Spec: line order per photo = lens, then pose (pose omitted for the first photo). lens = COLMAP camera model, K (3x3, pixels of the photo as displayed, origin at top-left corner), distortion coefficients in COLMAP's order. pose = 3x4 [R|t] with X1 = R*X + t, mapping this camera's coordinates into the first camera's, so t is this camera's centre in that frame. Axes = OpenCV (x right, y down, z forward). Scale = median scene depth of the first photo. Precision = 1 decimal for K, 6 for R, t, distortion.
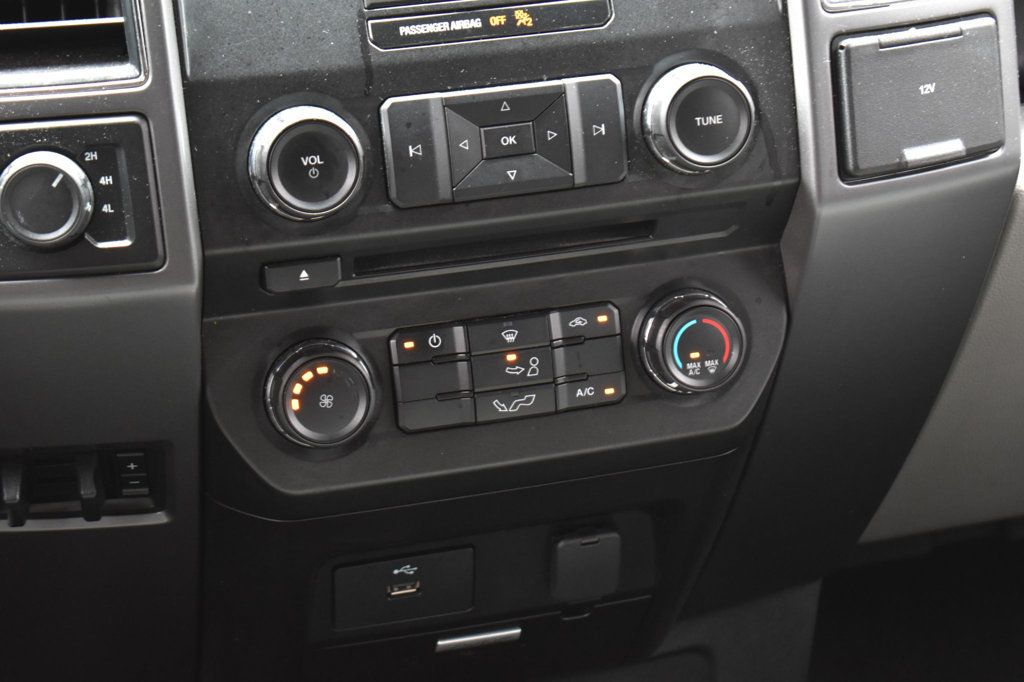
lens RADIAL K [[2423.8, 0, 510.2], [0, 2423.8, 342.9], [0, 0, 1]] dist [0.094088, 0.000000]
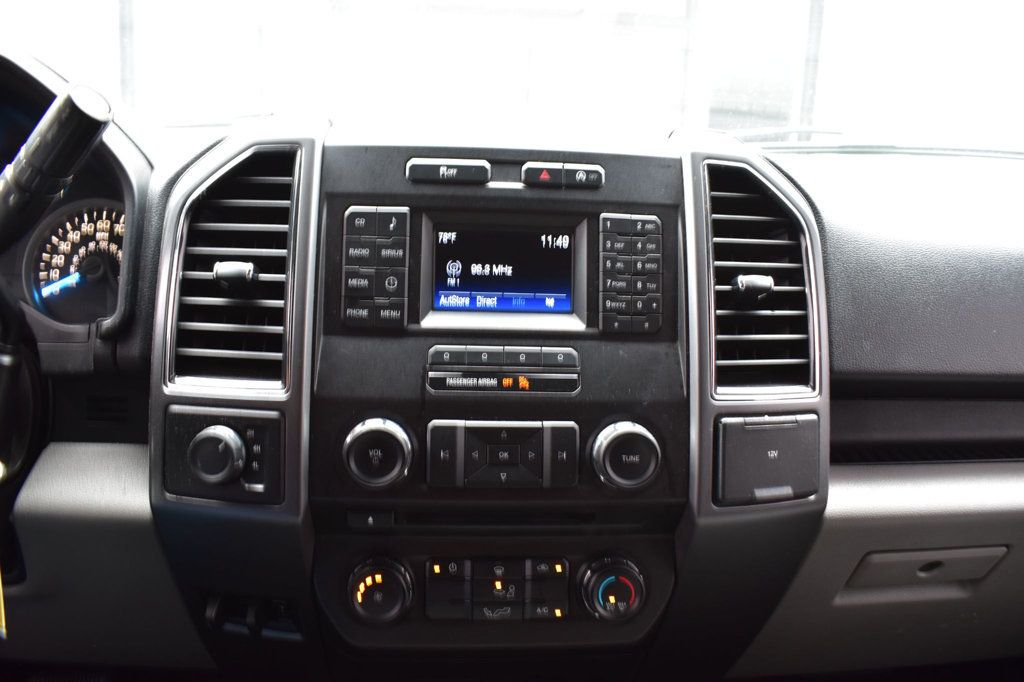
lens RADIAL K [[800.7, 0, 509.0], [0, 800.7, 331.5], [0, 0, 1]] dist [-0.092133, 0.009912]
pose [[0.977697, 0.106193, -0.181197, 0.092557], [-0.137389, 0.975931, -0.169362, -0.075566], [0.158850, 0.190479, 0.968754, 0.476357]]
